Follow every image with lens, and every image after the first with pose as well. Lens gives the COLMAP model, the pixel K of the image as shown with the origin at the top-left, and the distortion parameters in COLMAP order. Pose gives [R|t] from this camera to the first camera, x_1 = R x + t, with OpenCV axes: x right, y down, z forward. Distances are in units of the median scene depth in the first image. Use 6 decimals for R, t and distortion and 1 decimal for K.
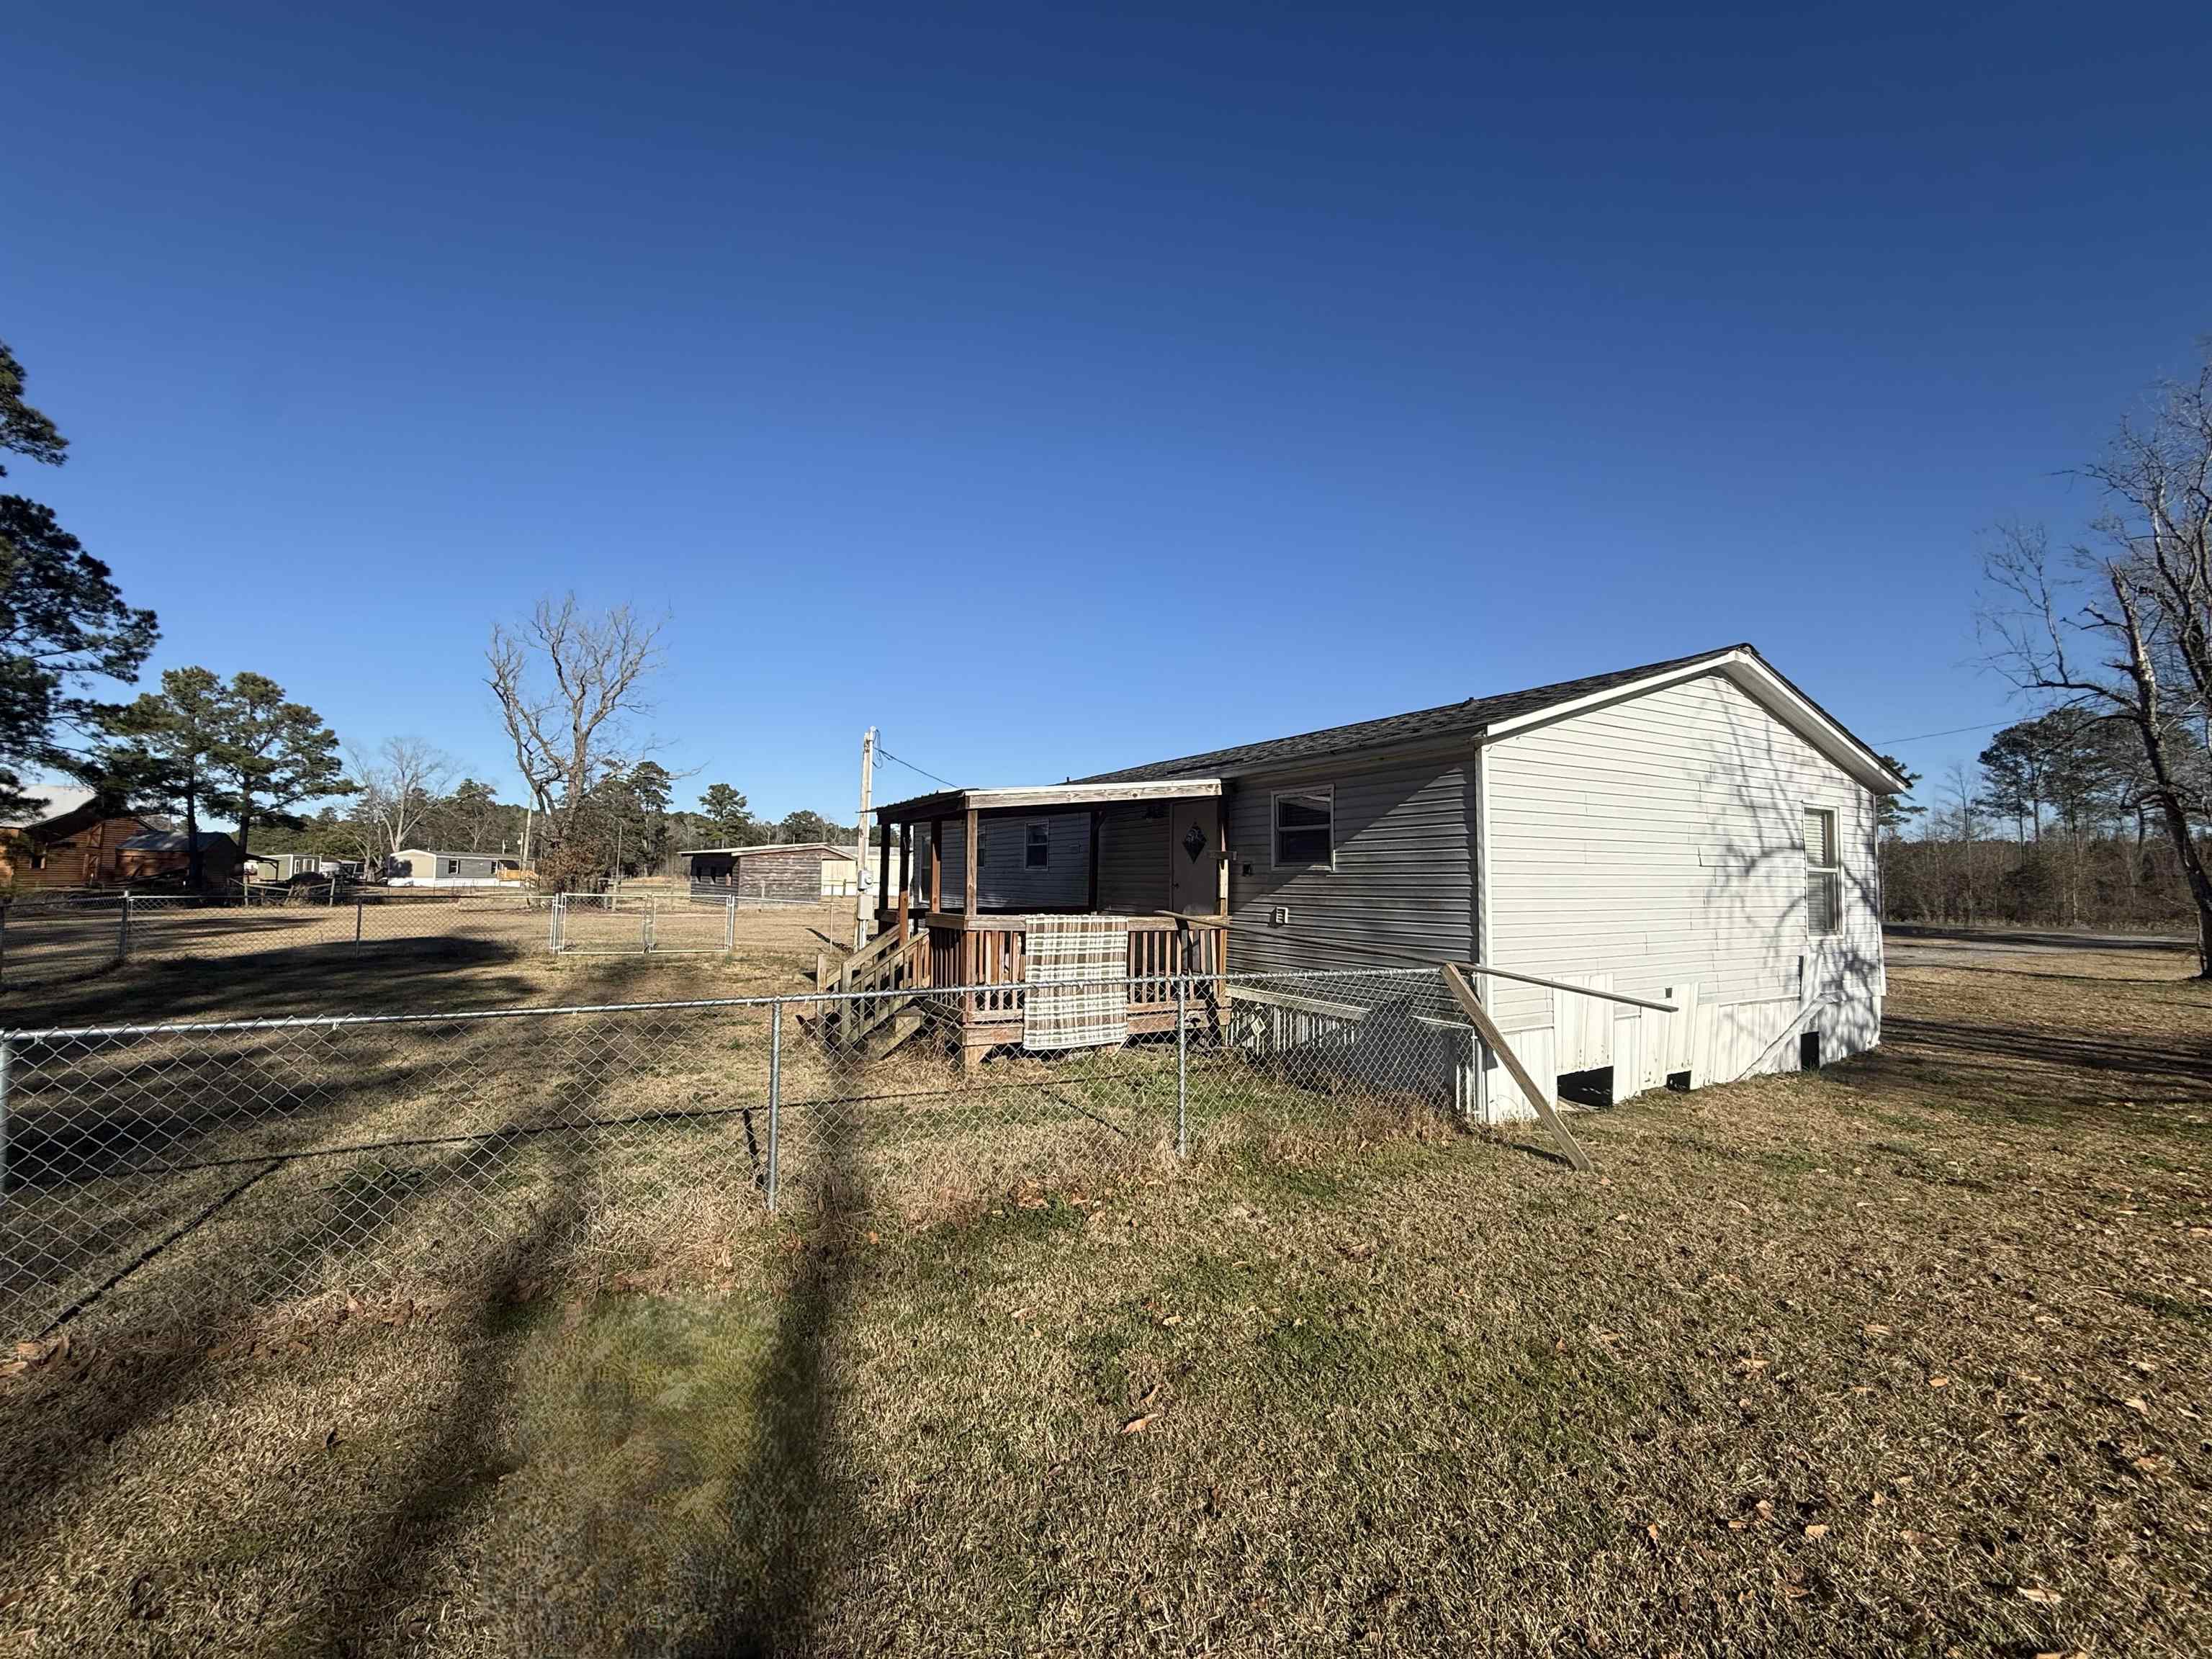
lens RADIAL K [[876.7, 0, 1103.0], [0, 876.7, 834.5], [0, 0, 1]] dist [0.000938, -0.000401]
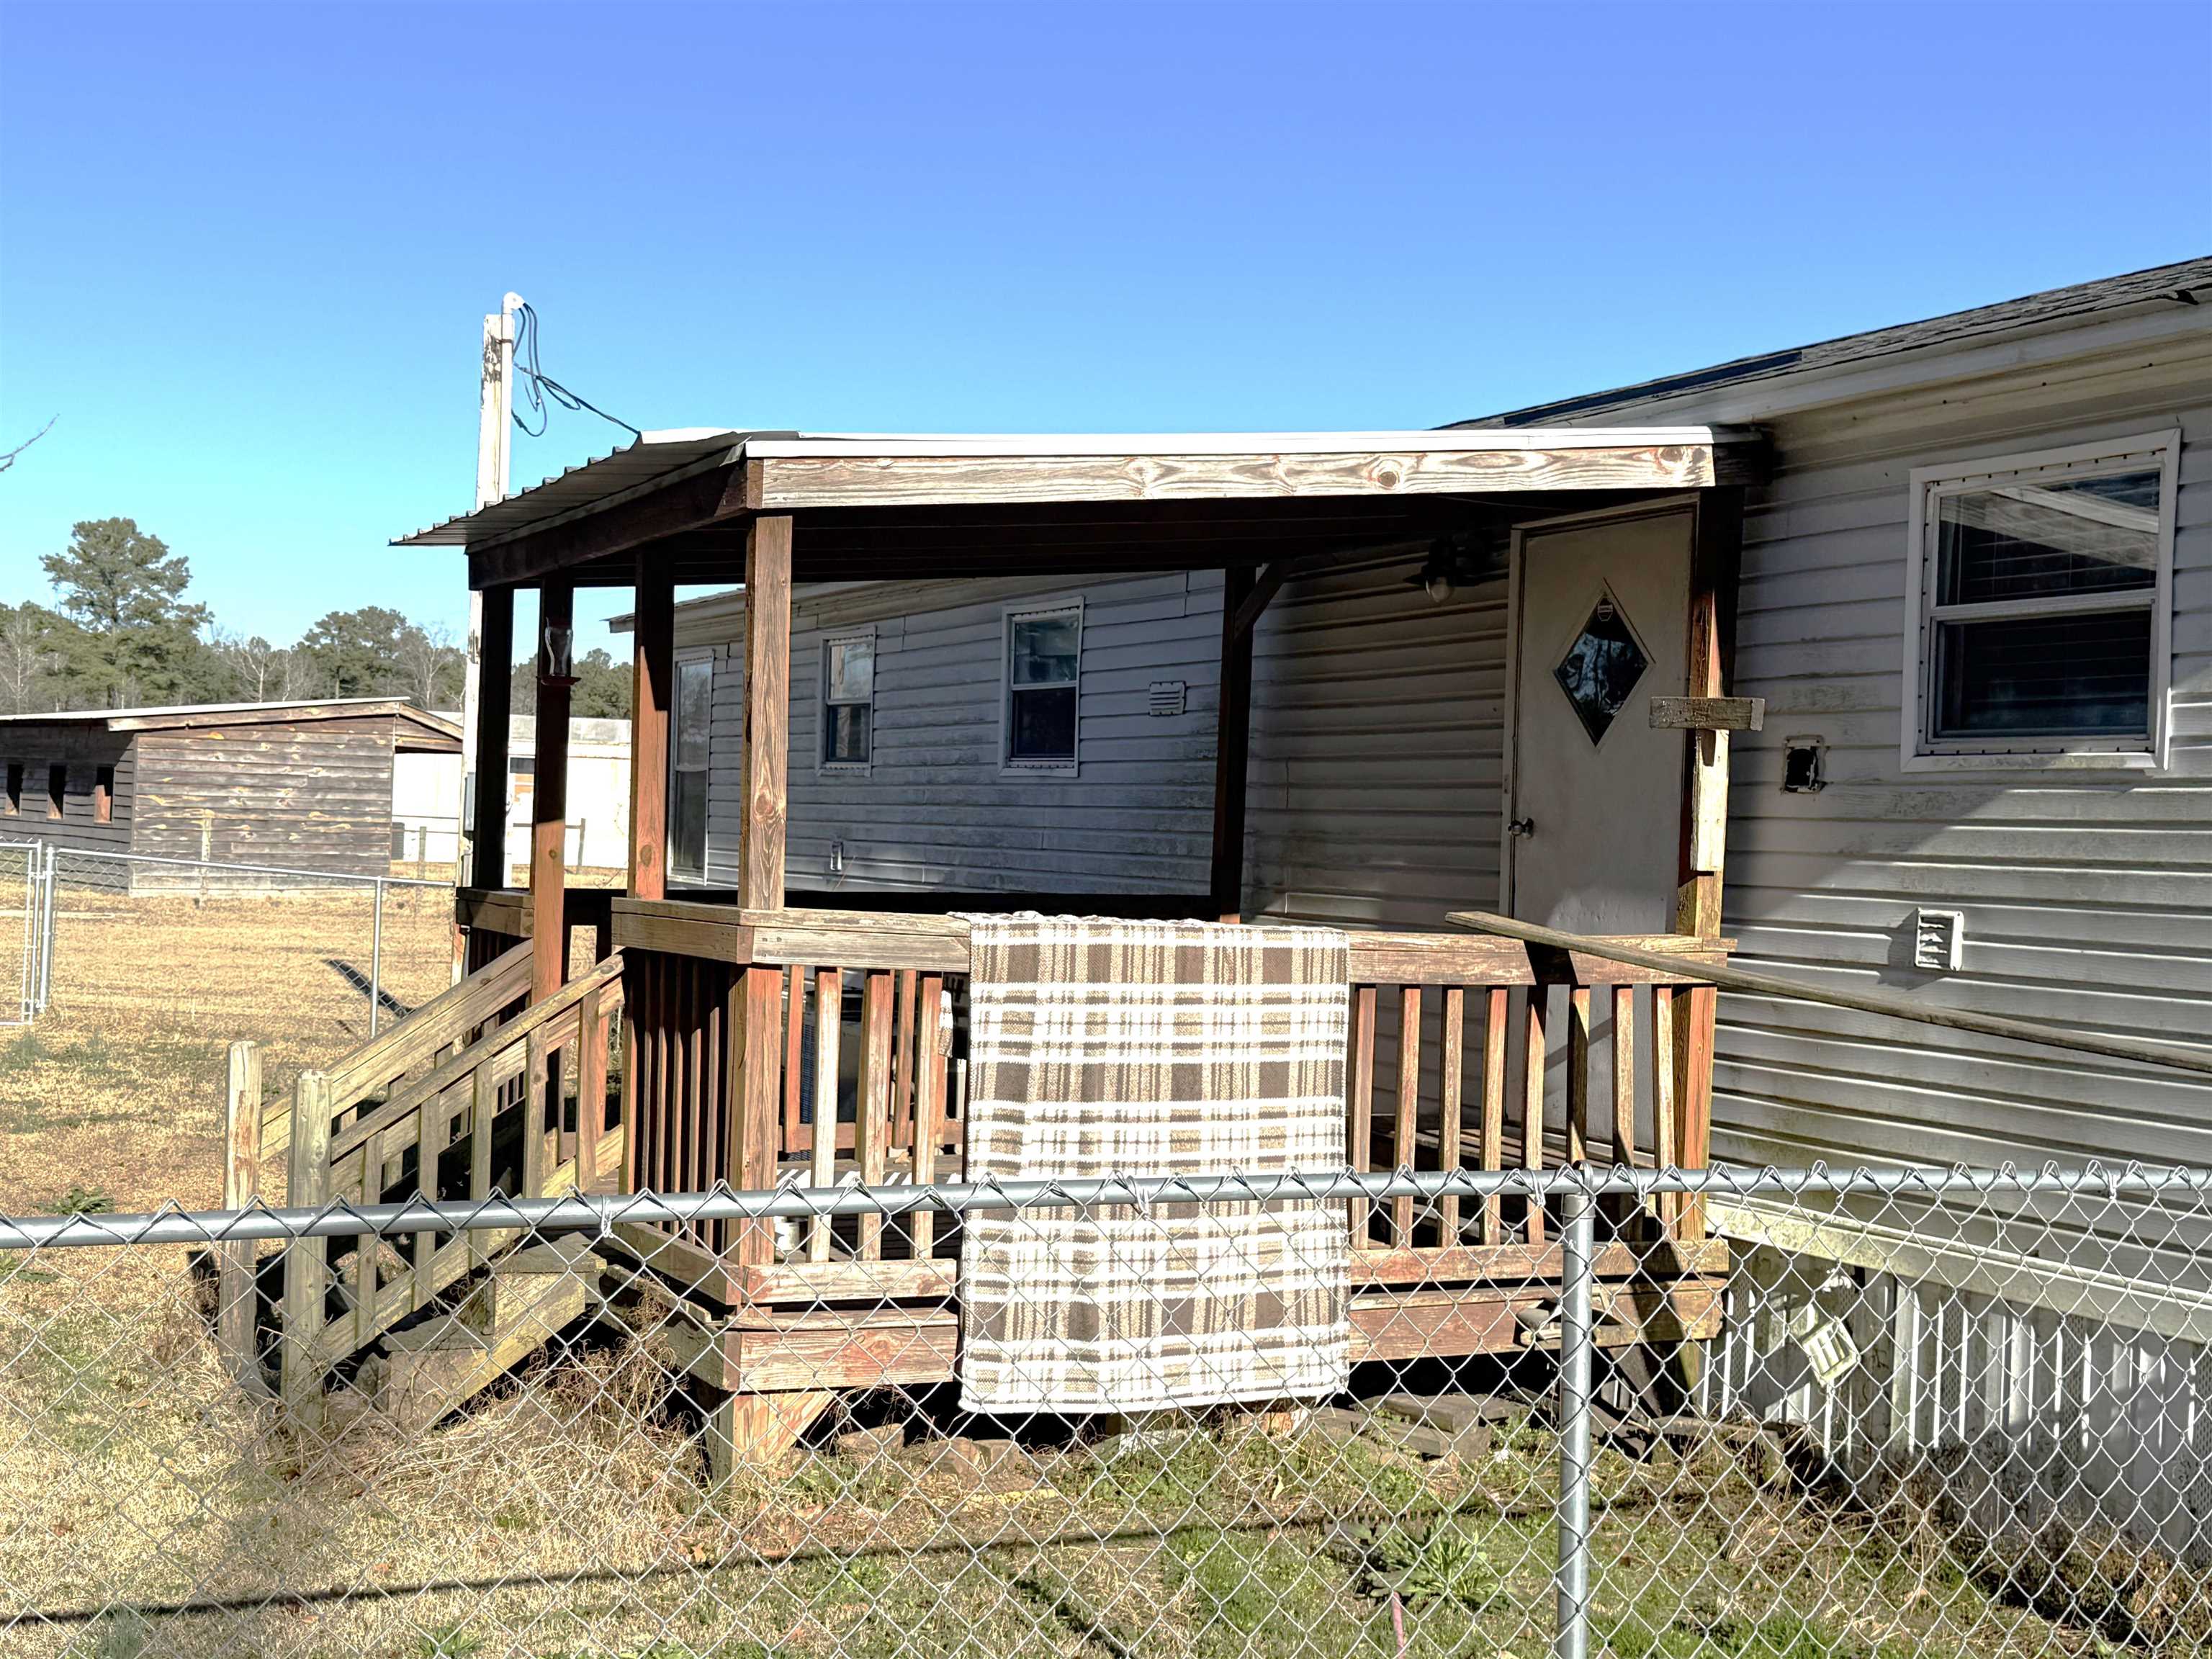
lens RADIAL K [[2698.5, 0, 1106.0], [0, 2698.5, 829.5], [0, 0, 1]] dist [0.083954, 0.003205]
pose [[0.997923, 0.021282, -0.060794, 0.003171], [-0.018227, 0.998564, 0.050371, 0.022605], [0.061779, -0.049159, 0.996879, 0.170337]]
